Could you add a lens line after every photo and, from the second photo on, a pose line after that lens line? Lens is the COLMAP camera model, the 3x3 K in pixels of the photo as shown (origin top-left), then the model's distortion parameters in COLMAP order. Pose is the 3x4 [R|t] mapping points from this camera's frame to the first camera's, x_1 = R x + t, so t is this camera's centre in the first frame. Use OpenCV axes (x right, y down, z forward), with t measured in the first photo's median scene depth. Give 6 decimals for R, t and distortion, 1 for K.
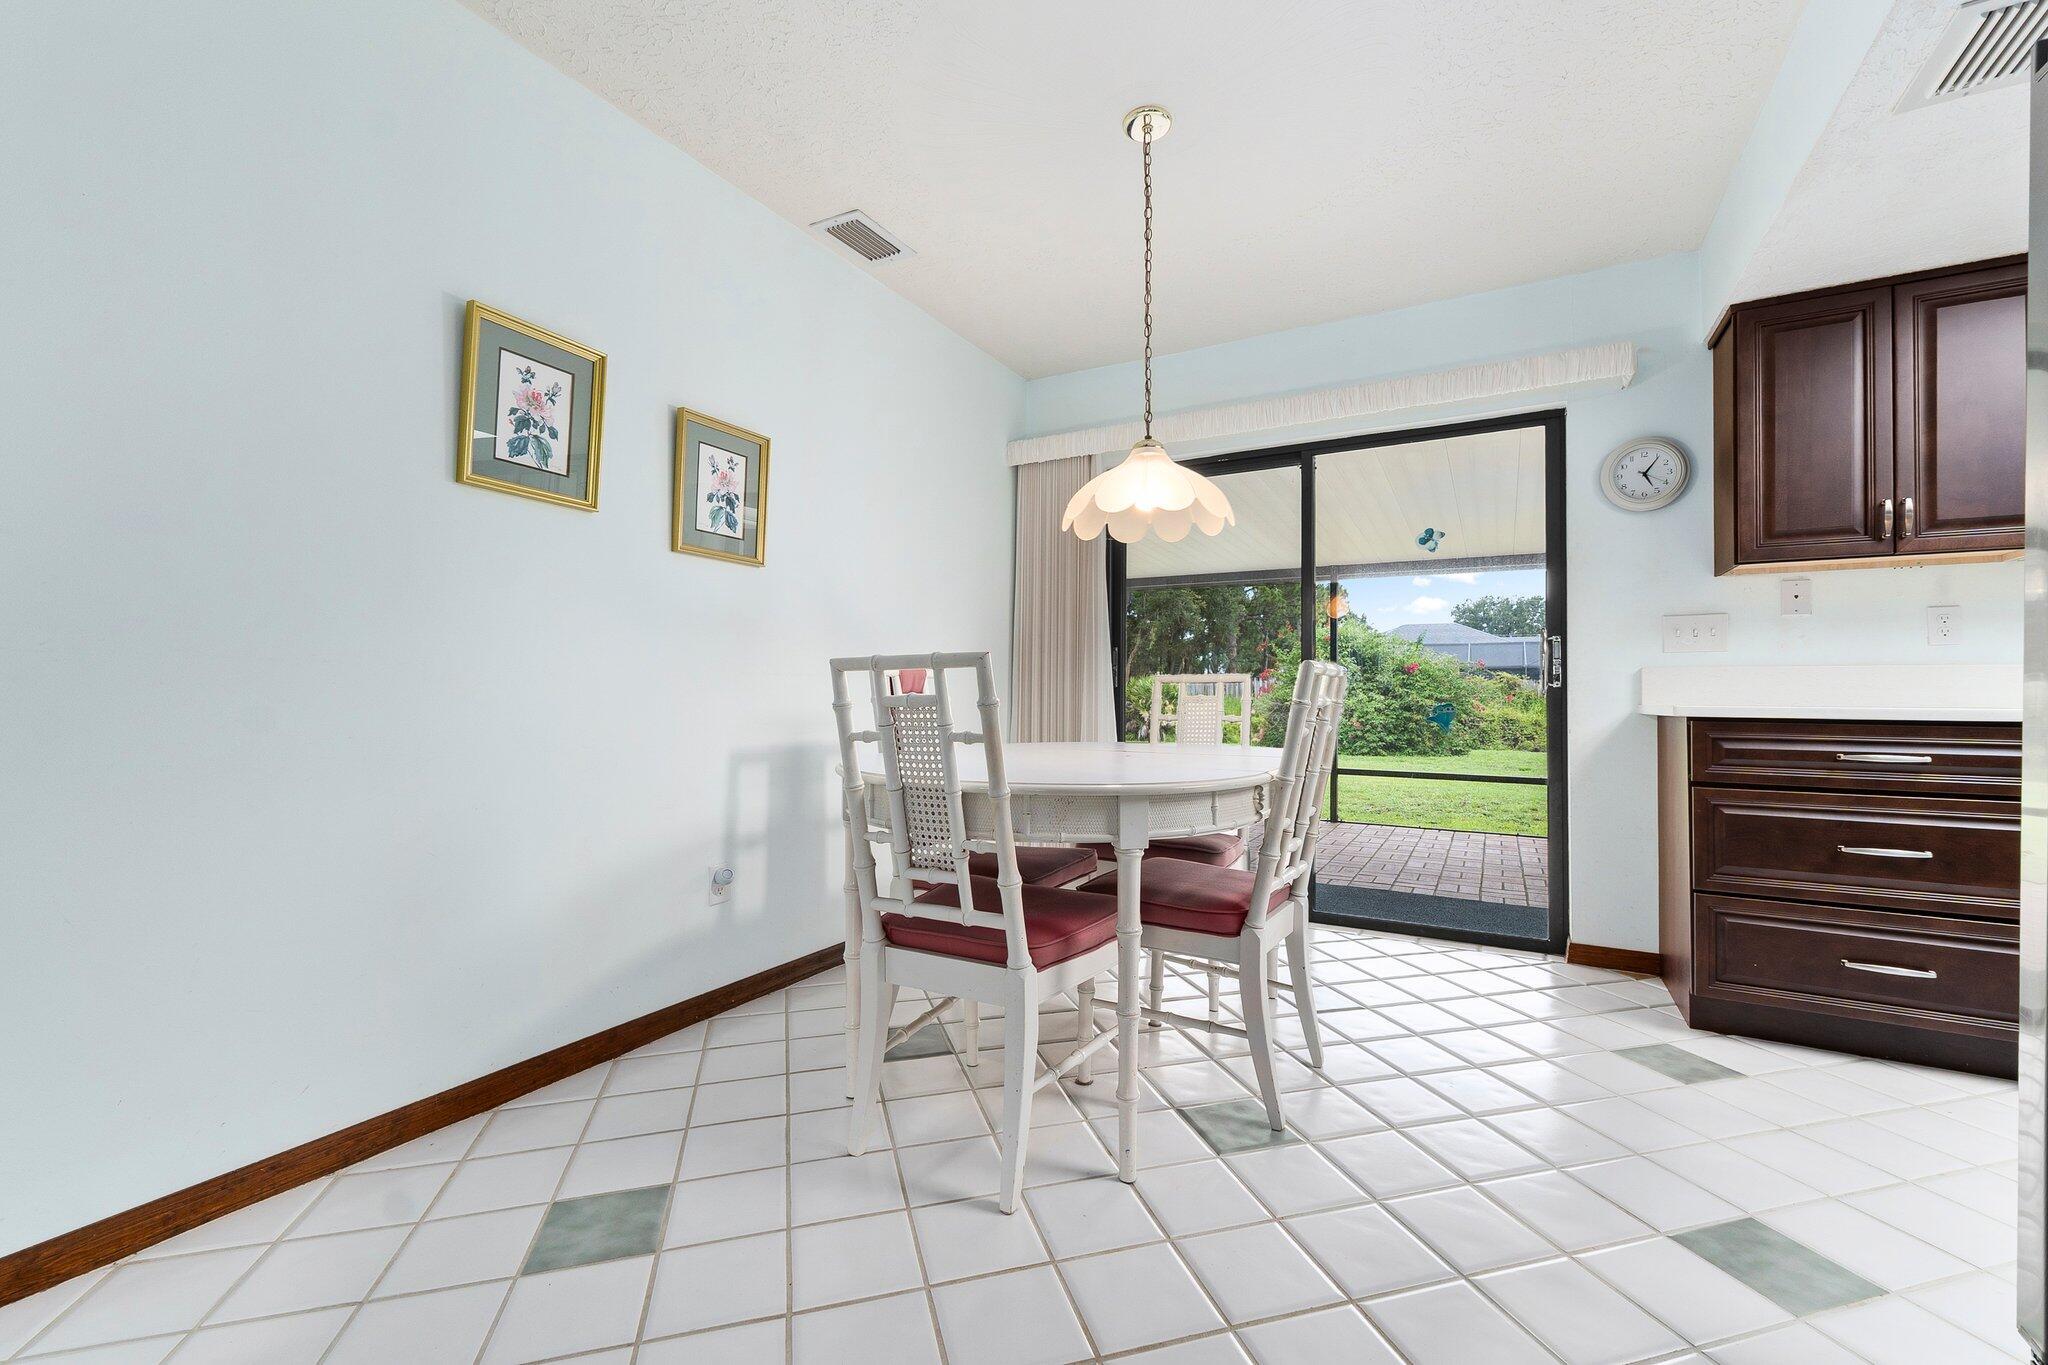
lens RADIAL K [[856.1, 0, 1035.3], [0, 856.1, 682.5], [0, 0, 1]] dist [0.000115, -0.000002]
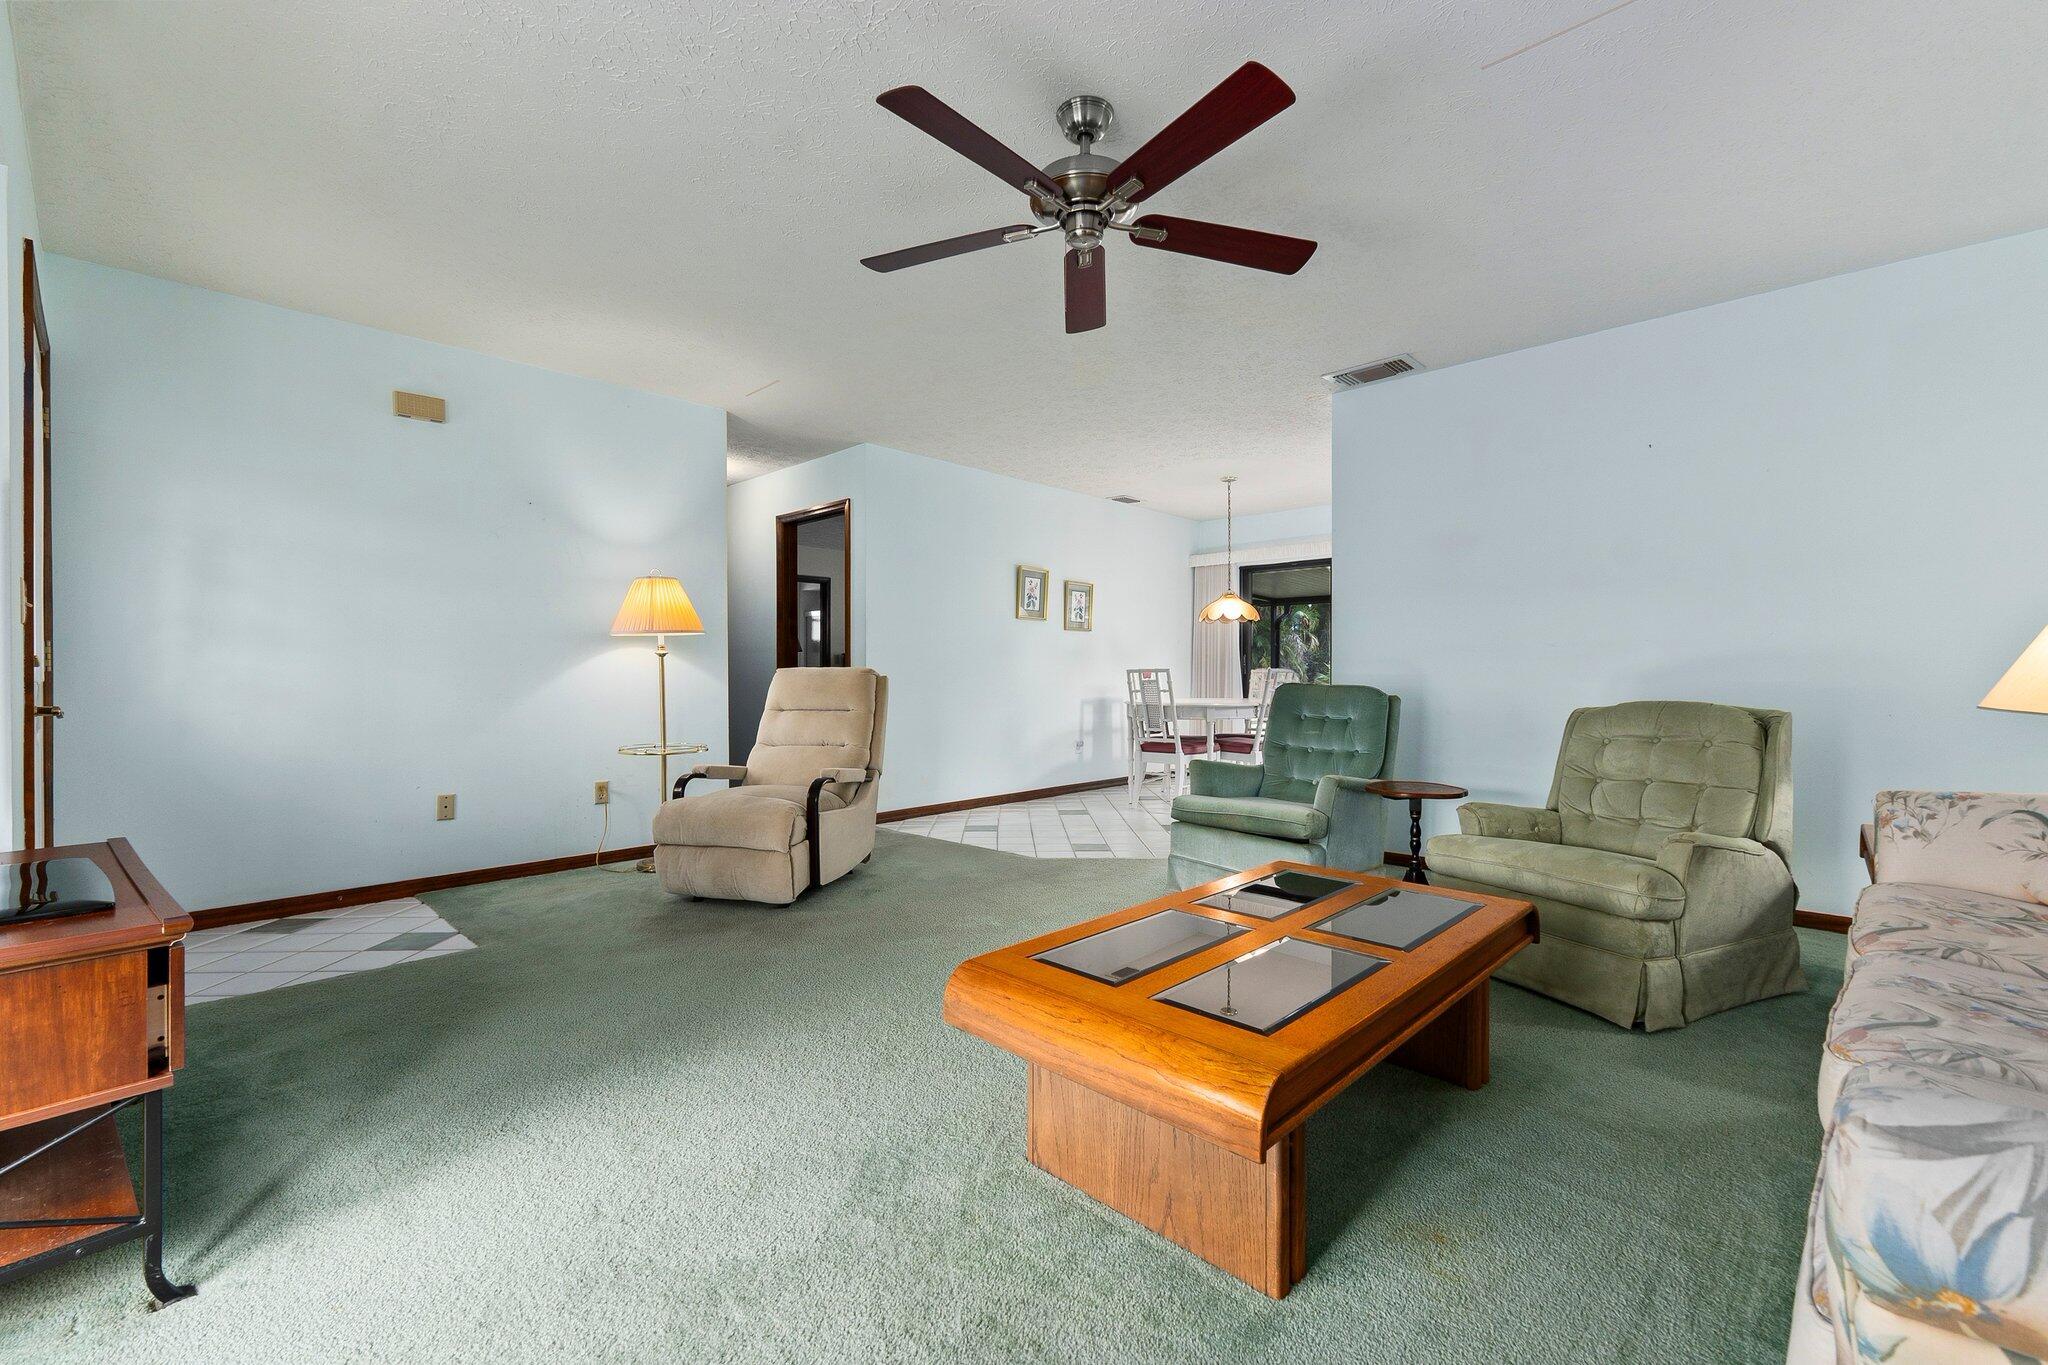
lens RADIAL K [[878.2, 0, 1024.0], [0, 878.2, 682.5], [0, 0, 1]] dist [0.000628, 0.000053]
pose [[0.967516, 0.003926, -0.252781, 0.227451], [-0.000289, 0.999896, 0.014423, -0.022014], [0.252811, -0.013881, 0.967416, -2.198593]]
